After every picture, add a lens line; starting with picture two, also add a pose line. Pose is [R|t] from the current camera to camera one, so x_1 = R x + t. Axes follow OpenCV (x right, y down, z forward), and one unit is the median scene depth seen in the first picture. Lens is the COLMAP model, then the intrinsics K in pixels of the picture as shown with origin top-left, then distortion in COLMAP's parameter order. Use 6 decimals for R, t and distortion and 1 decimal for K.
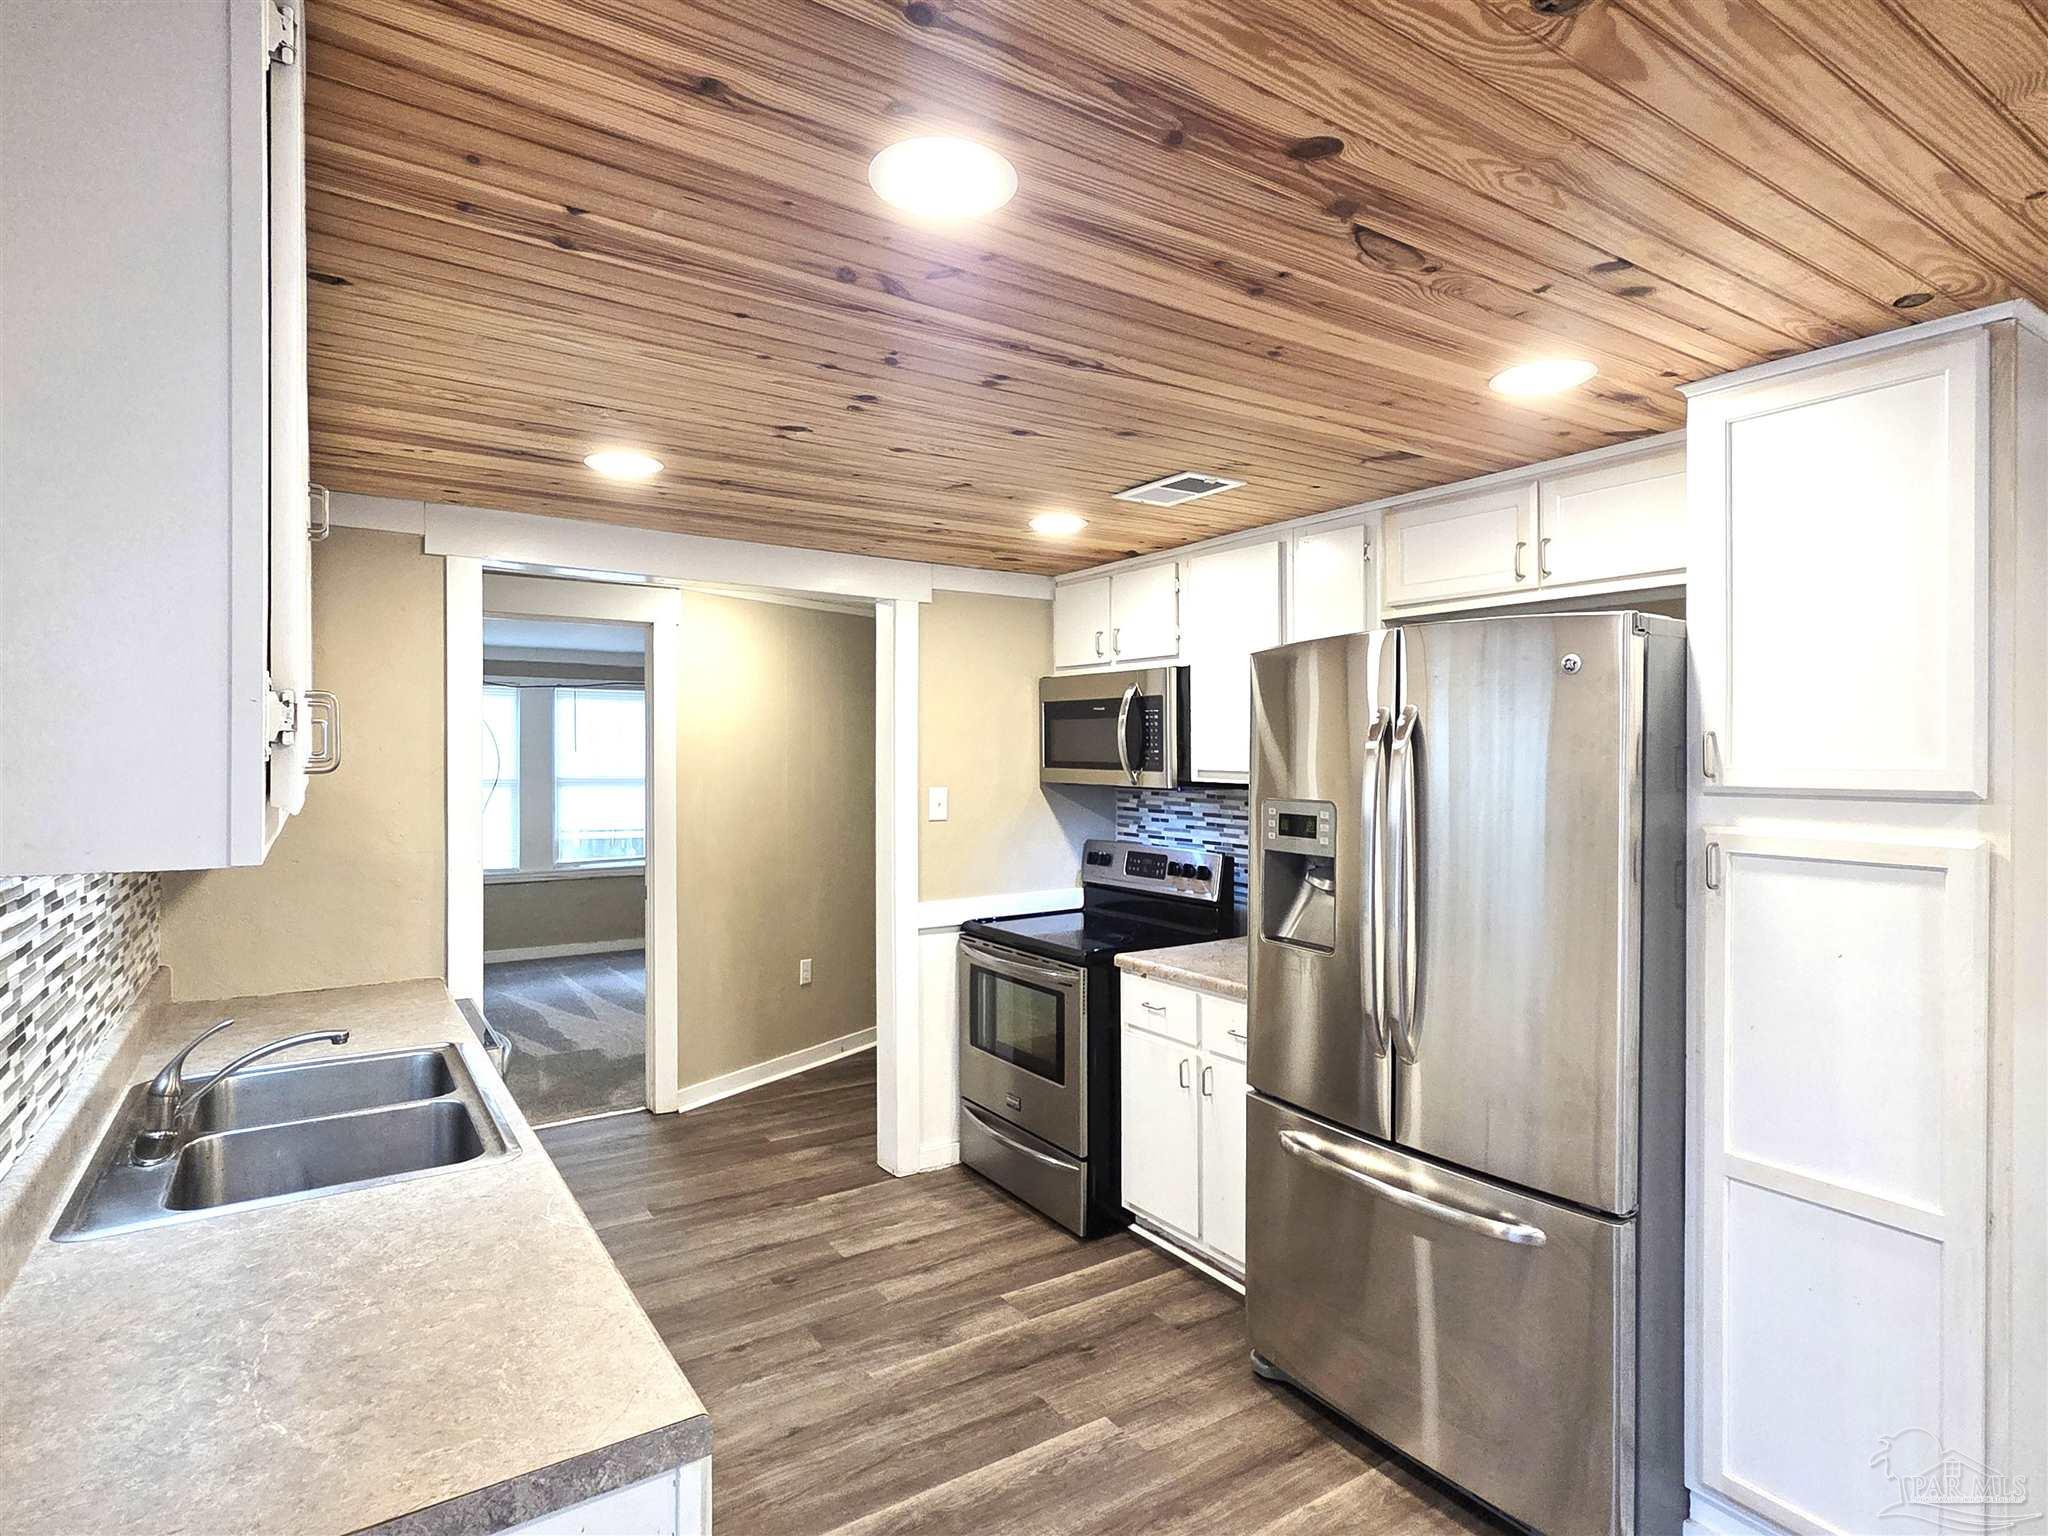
lens RADIAL K [[1076.4, 0, 1014.2], [0, 1076.4, 765.8], [0, 0, 1]] dist [0.001956, 0.000174]
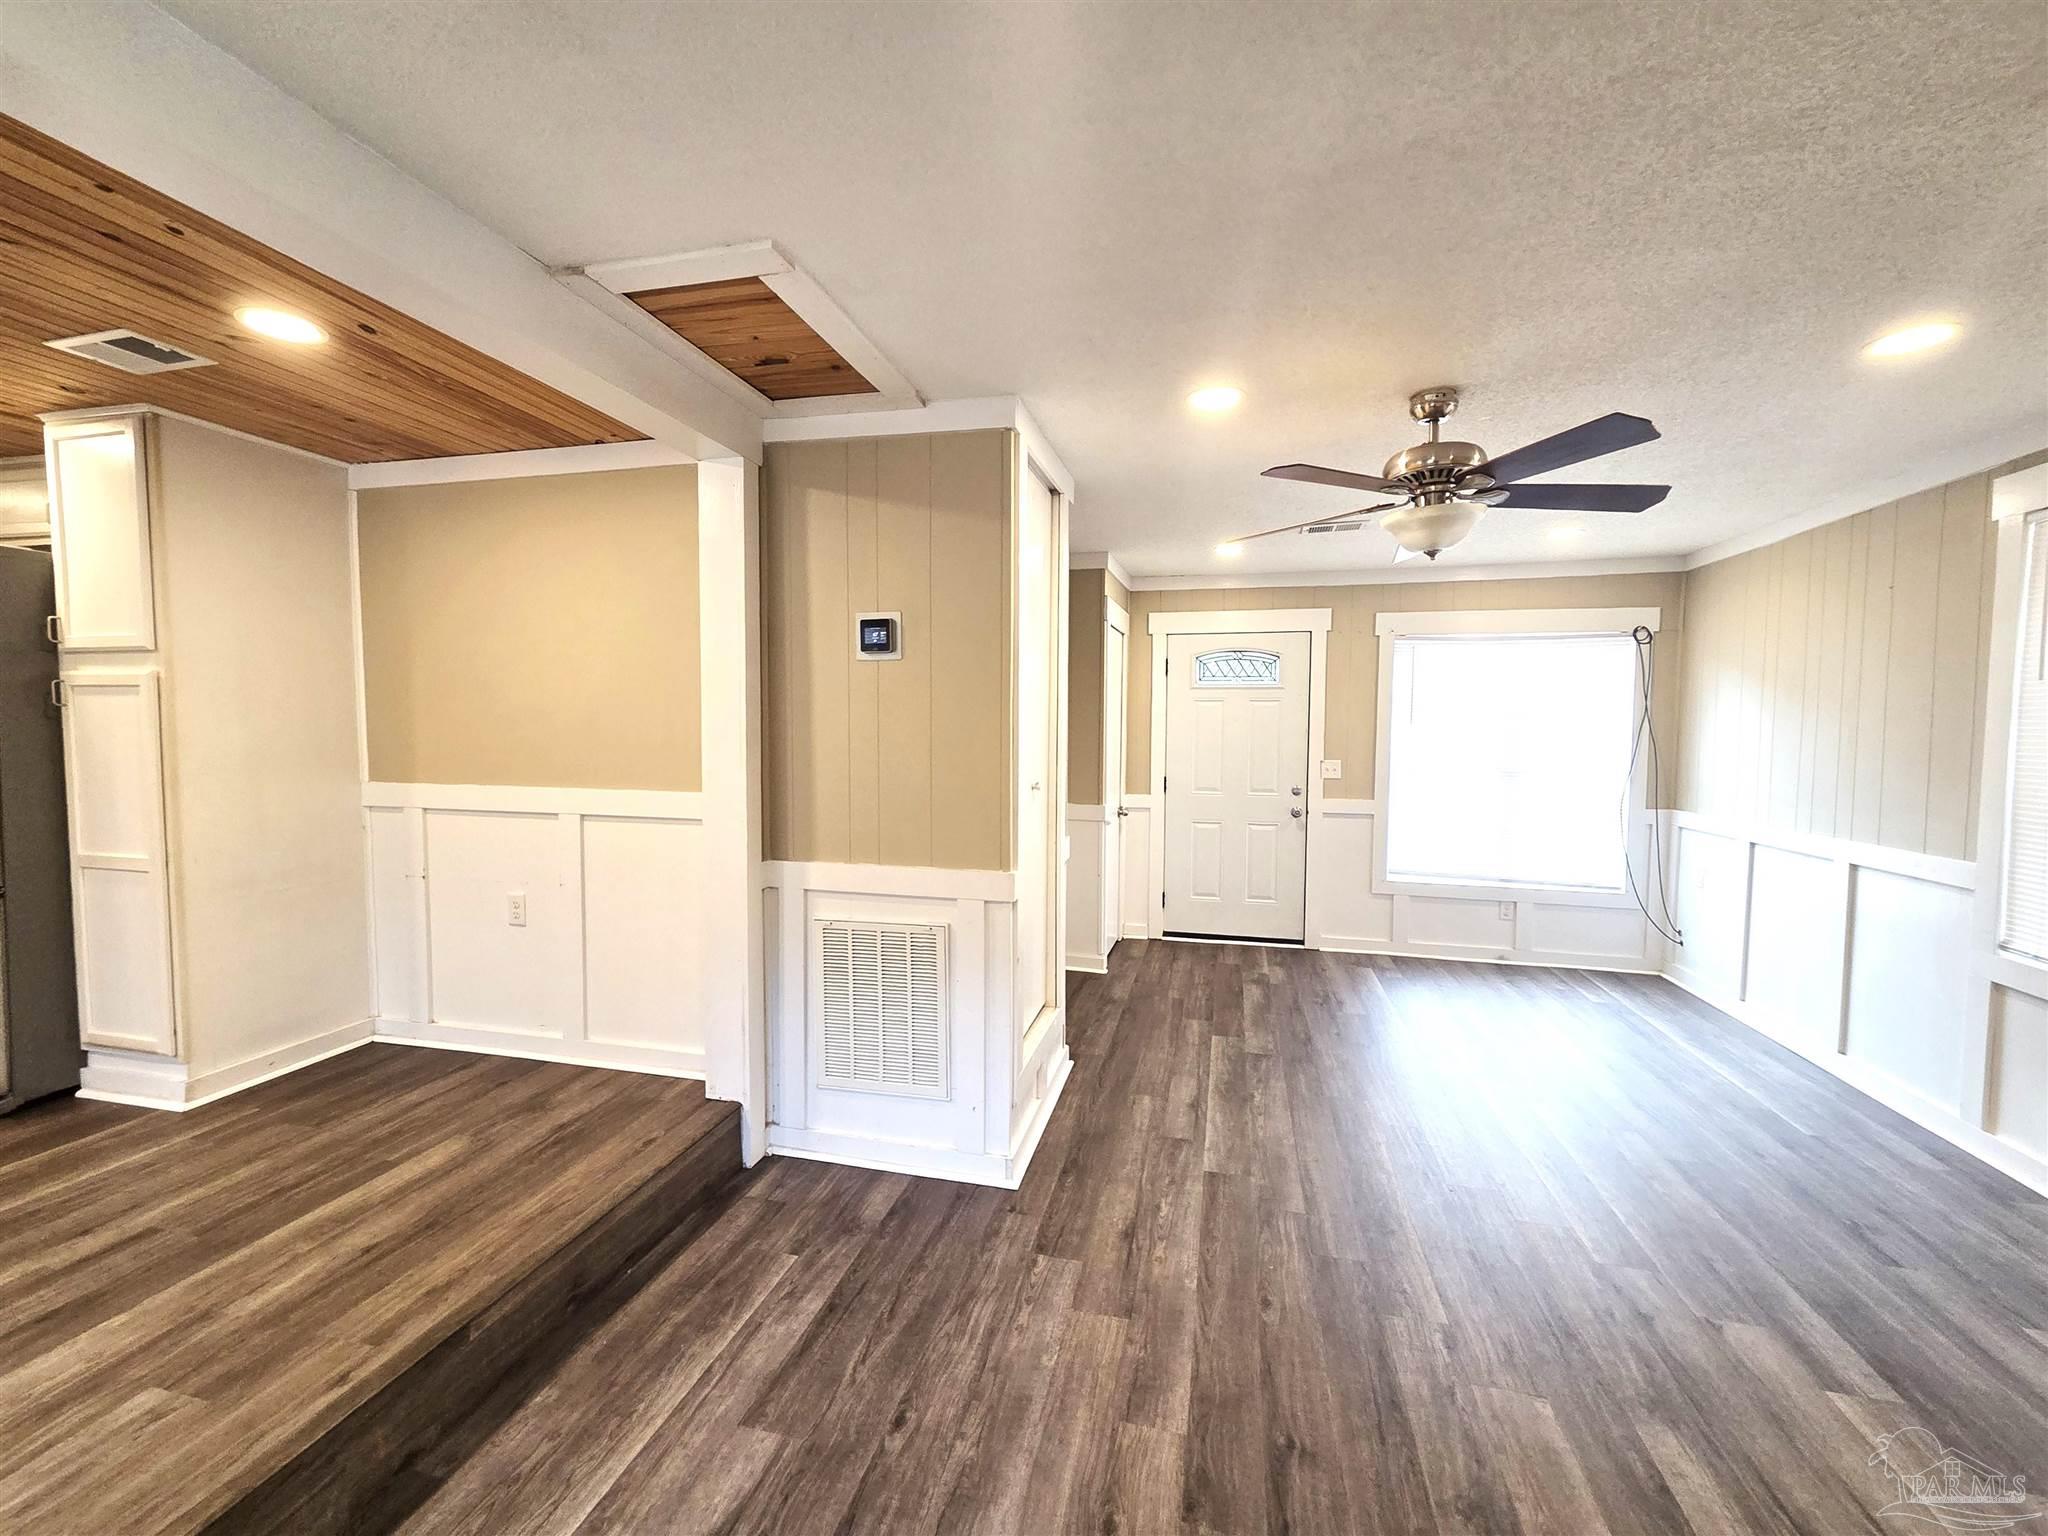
lens RADIAL K [[837.4, 0, 1024.0], [0, 837.4, 765.8], [0, 0, 1]] dist [0.003468, -0.000750]
pose [[0.729555, -0.029393, 0.683290, 0.715542], [0.002388, 0.999179, 0.040431, 0.133721], [-0.683918, -0.027865, 0.729026, -0.907057]]
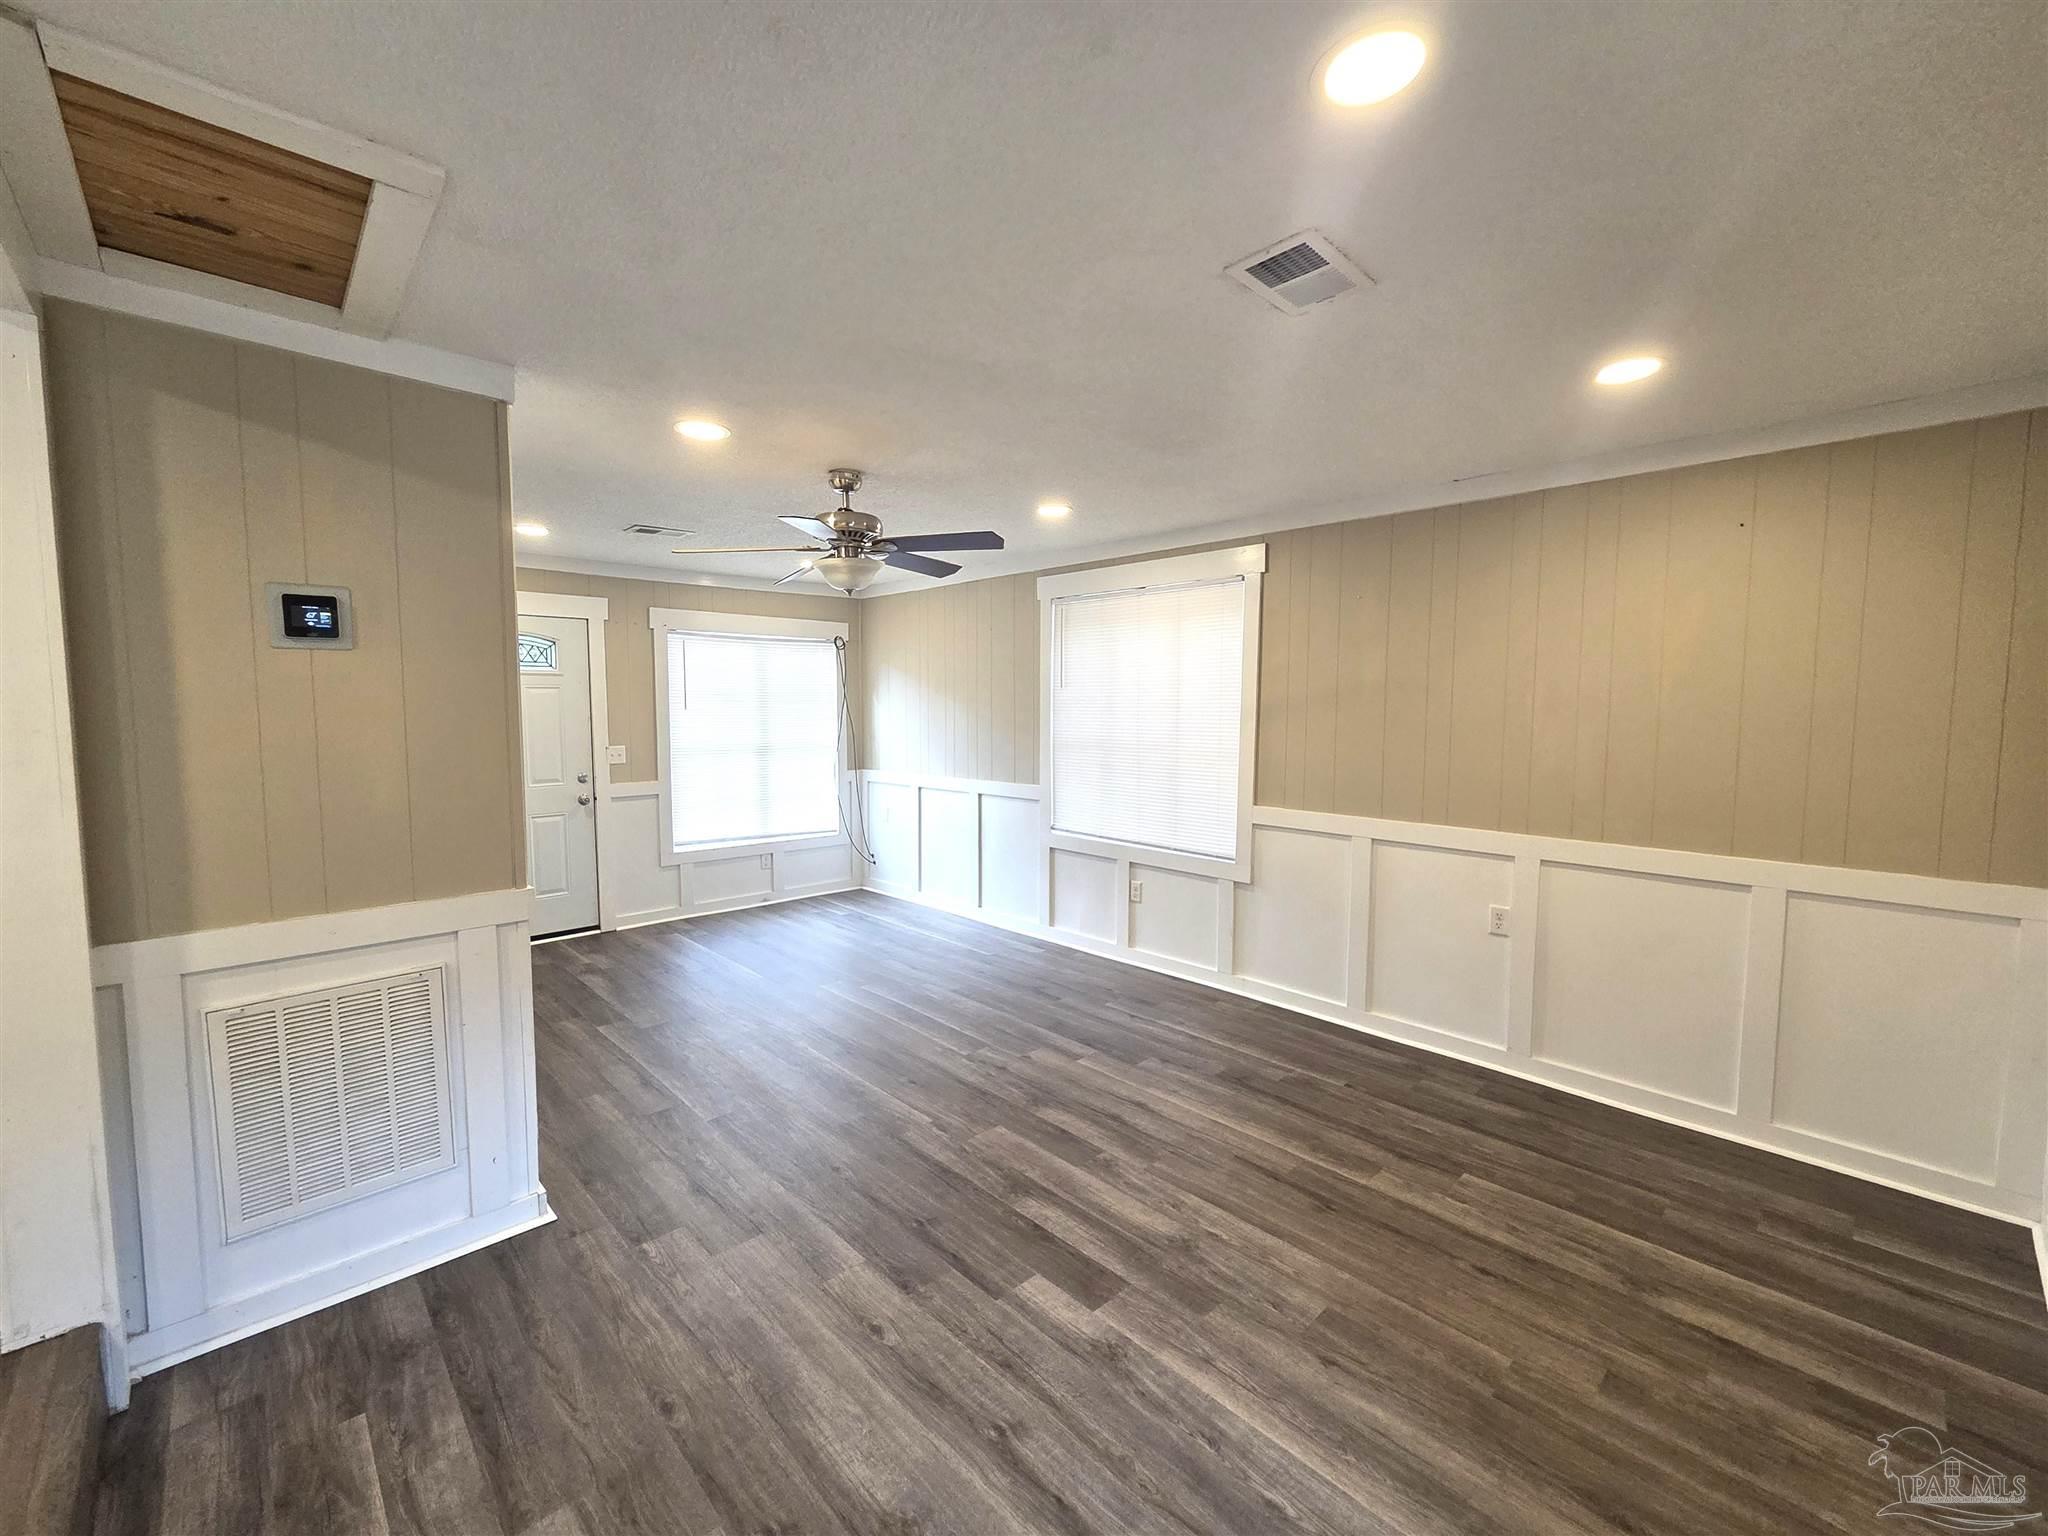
lens RADIAL K [[834.7, 0, 1023.6], [0, 834.7, 764.8], [0, 0, 1]] dist [0.003134, -0.000732]
pose [[-0.186026, -0.072950, 0.979833, 0.348847], [0.013008, 0.996970, 0.076695, 0.098644], [-0.982459, 0.027013, -0.184514, -0.496139]]
